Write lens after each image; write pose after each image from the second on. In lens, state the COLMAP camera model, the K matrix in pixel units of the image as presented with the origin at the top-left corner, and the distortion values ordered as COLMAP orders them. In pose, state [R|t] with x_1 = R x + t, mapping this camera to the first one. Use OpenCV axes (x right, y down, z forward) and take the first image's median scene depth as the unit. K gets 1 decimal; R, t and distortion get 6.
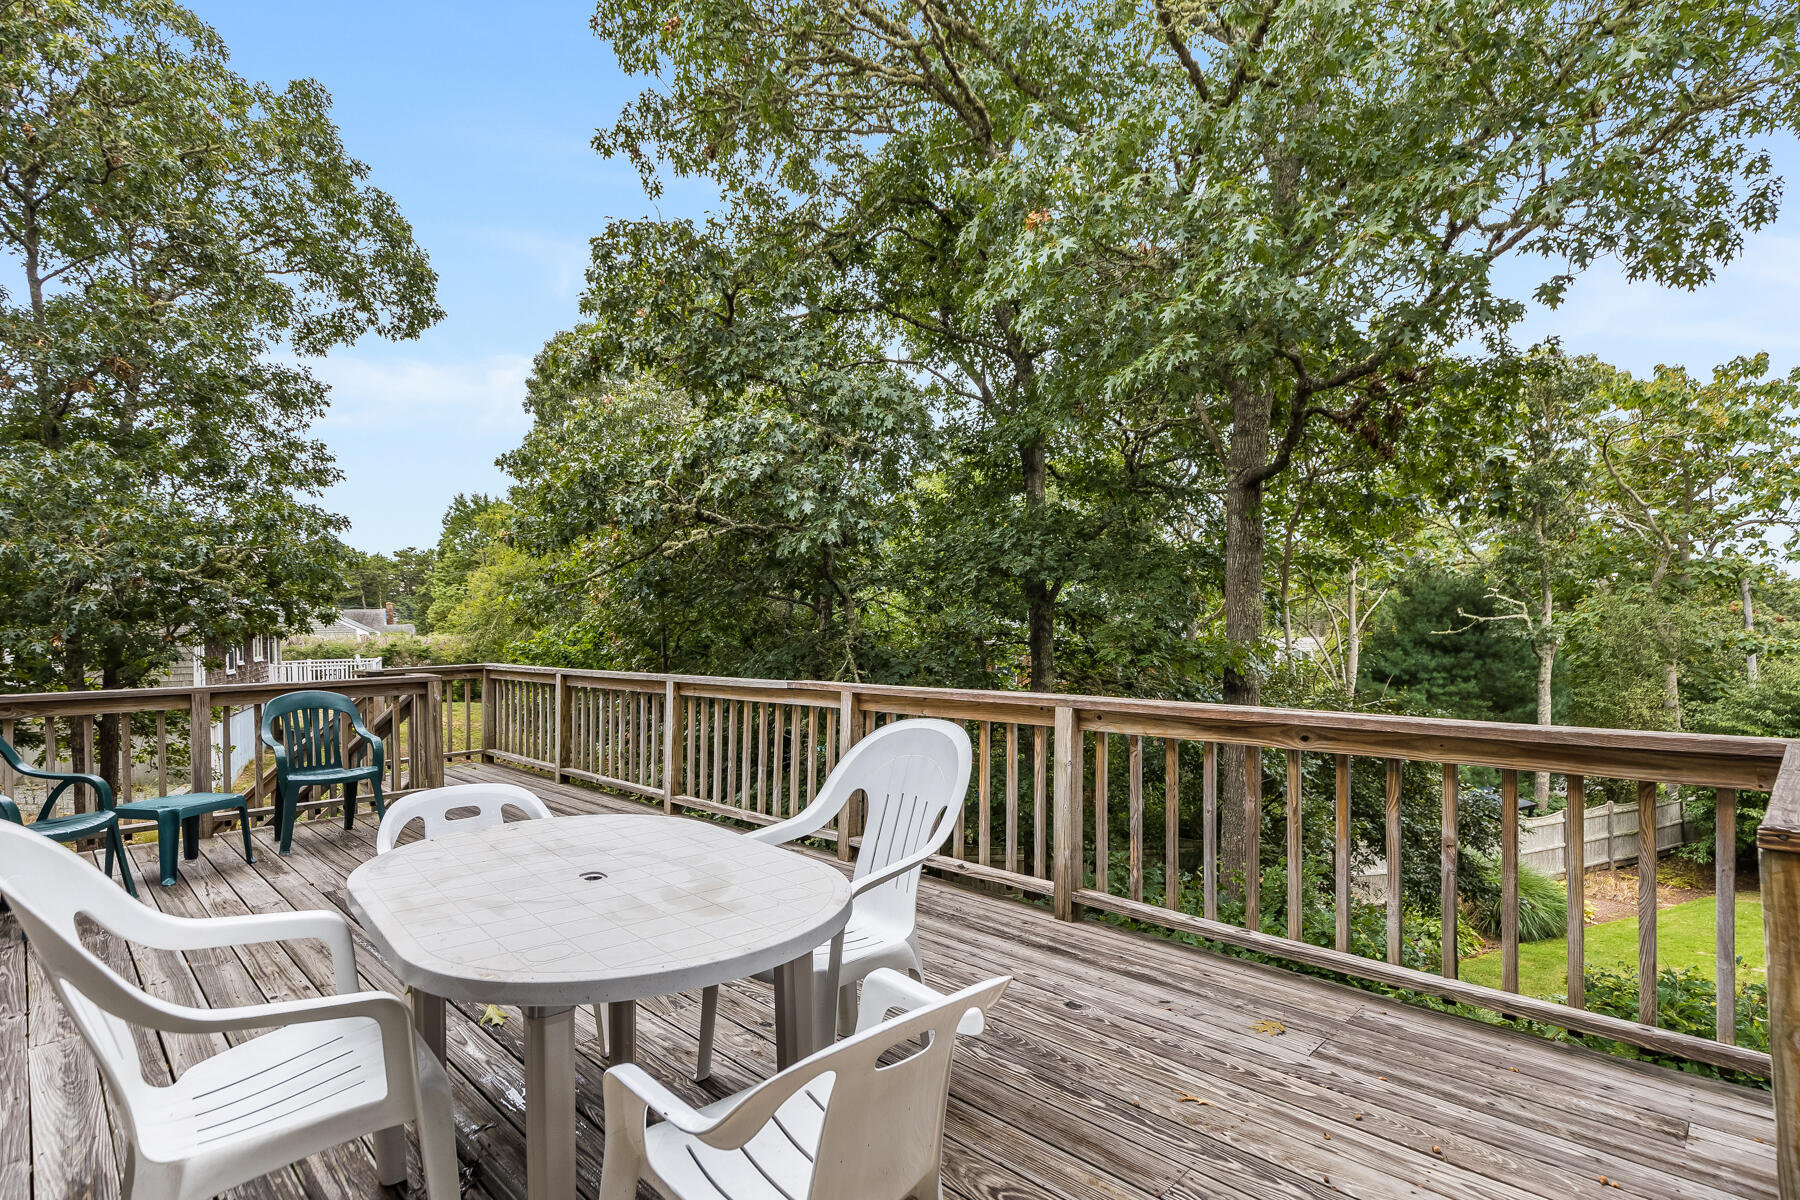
lens RADIAL K [[900.2, 0, 901.8], [0, 900.2, 607.6], [0, 0, 1]] dist [-0.004129, -0.001039]
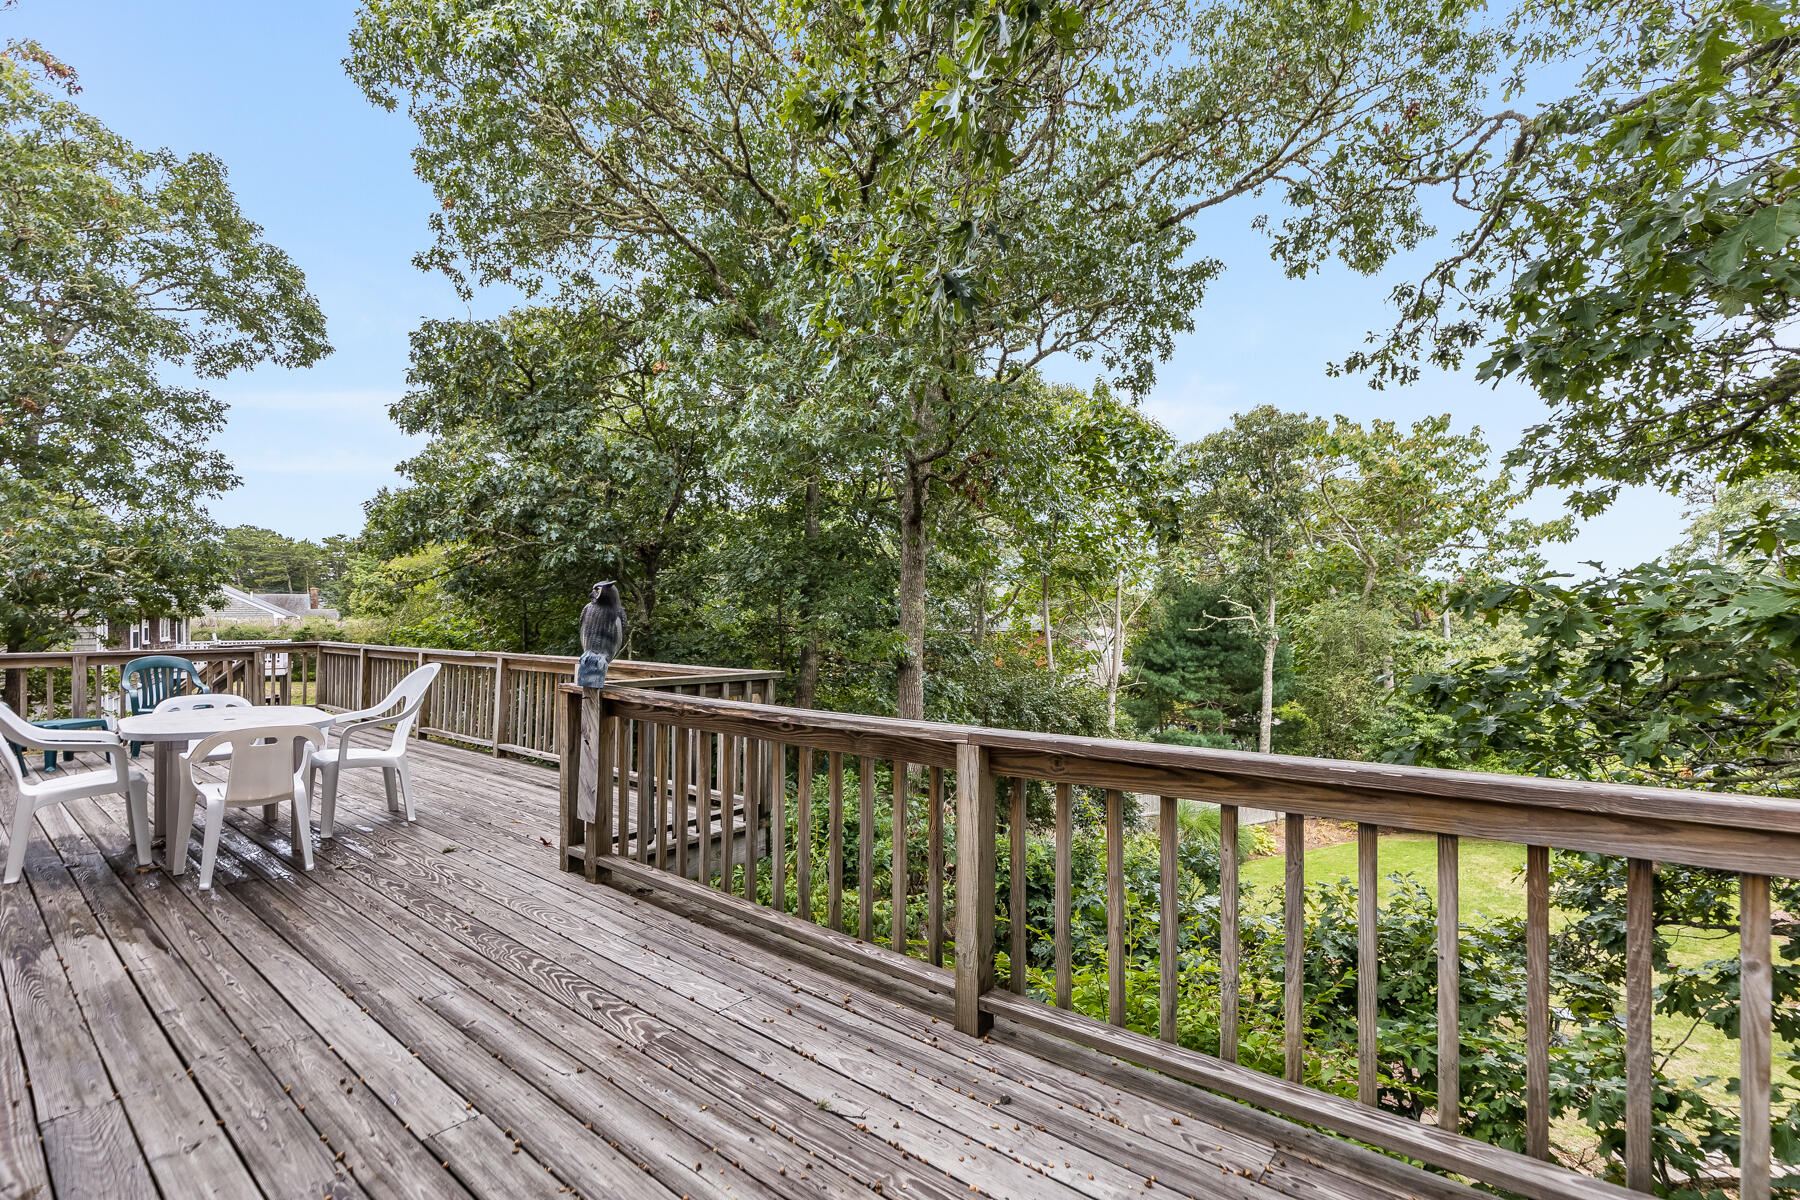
lens RADIAL K [[820.4, 0, 900.0], [0, 820.4, 600.0], [0, 0, 1]] dist [0.002304, 0.000955]
pose [[0.995075, 0.017337, 0.097602, 0.140384], [-0.017164, 0.999849, -0.002612, -0.006132], [-0.097633, 0.000924, 0.995222, -0.158066]]
